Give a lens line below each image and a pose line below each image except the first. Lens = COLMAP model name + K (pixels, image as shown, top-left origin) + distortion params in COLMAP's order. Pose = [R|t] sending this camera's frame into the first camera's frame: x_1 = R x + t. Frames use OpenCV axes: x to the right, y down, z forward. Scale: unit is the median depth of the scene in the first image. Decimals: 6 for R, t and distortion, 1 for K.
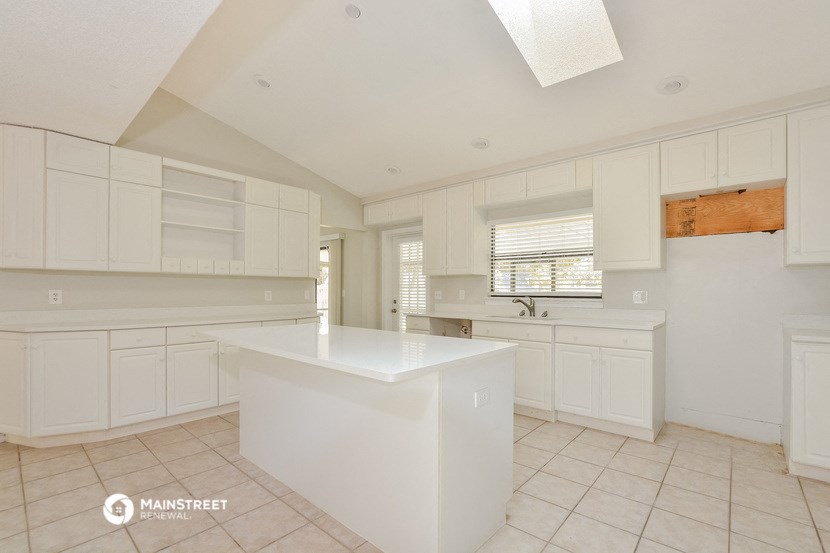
lens RADIAL K [[369.8, 0, 409.9], [0, 369.8, 290.7], [0, 0, 1]] dist [-0.008957, 0.000776]
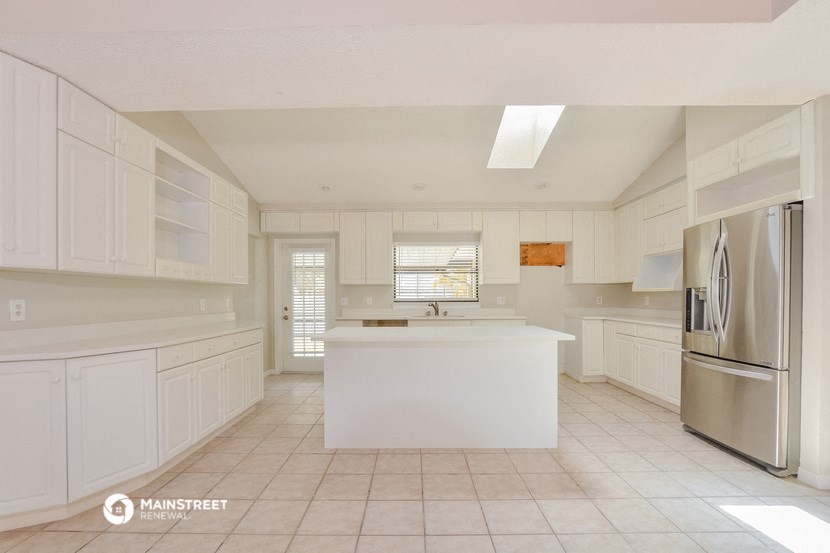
lens RADIAL K [[369.8, 0, 402.0], [0, 369.8, 298.6], [0, 0, 1]] dist [-0.008957, 0.000776]
pose [[0.767287, -0.009352, 0.641235, -0.686003], [0.007593, 0.999956, 0.005498, -0.002409], [-0.641259, 0.000651, 0.767325, 0.011860]]
